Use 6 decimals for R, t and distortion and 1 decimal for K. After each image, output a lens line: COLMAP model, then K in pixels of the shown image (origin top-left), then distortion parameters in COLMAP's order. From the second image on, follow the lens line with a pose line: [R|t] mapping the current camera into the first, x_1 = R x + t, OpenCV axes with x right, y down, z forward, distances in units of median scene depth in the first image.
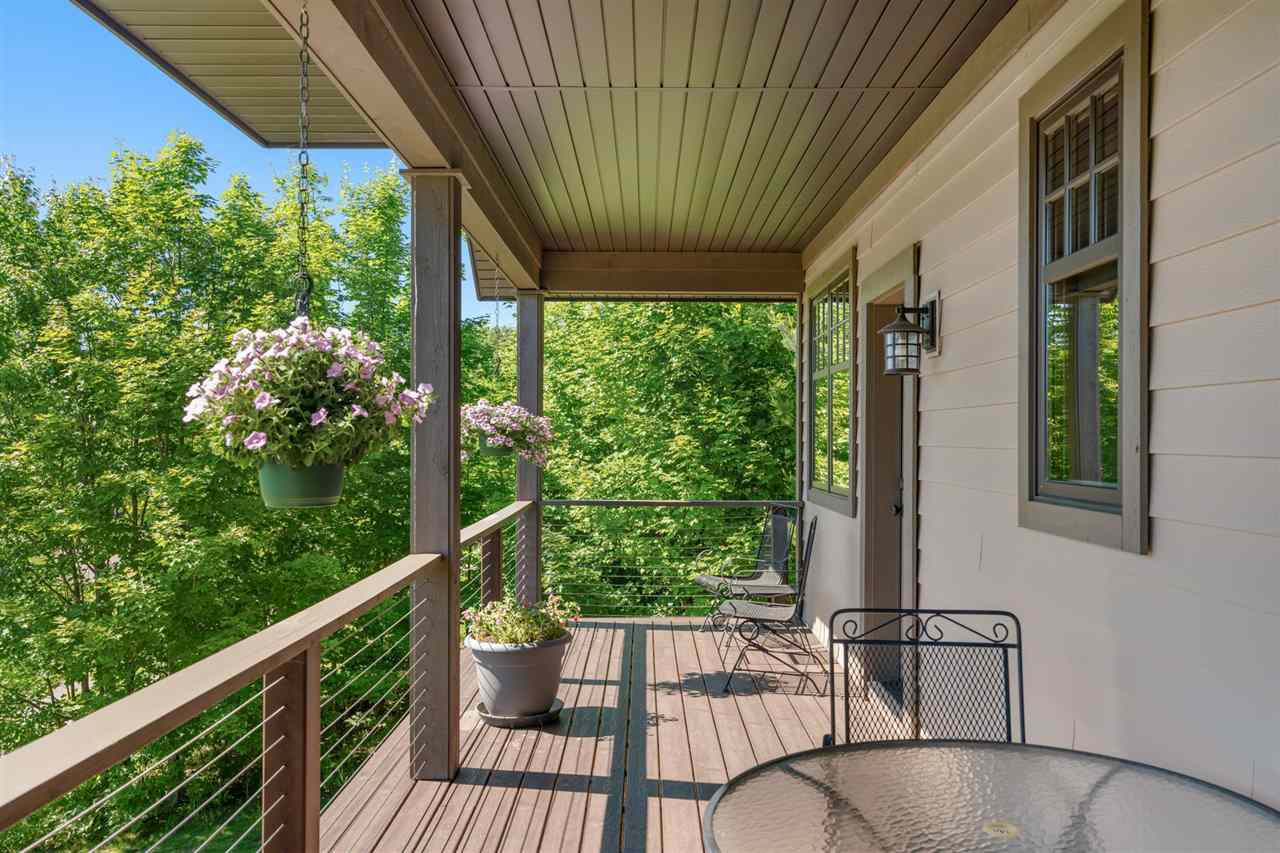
lens RADIAL K [[976.6, 0, 640.0], [0, 976.6, 426.5], [0, 0, 1]] dist [0.004887, 0.007344]
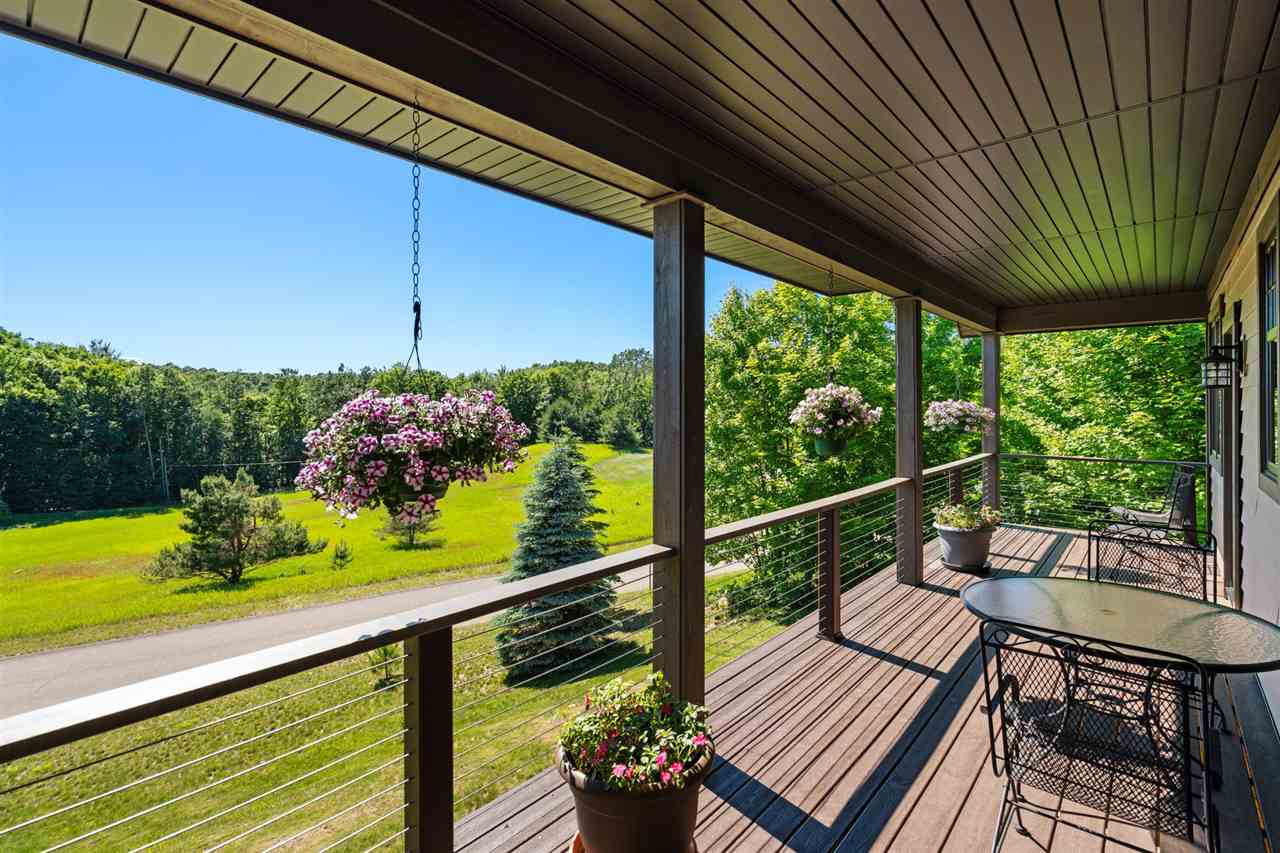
lens RADIAL K [[596.7, 0, 627.4], [0, 596.7, 400.0], [0, 0, 1]] dist [-0.002182, -0.000282]
pose [[0.733949, -0.008943, -0.679146, 0.085228], [0.013014, 0.999915, 0.000897, -0.018330], [0.679080, -0.009496, 0.734003, -0.137696]]
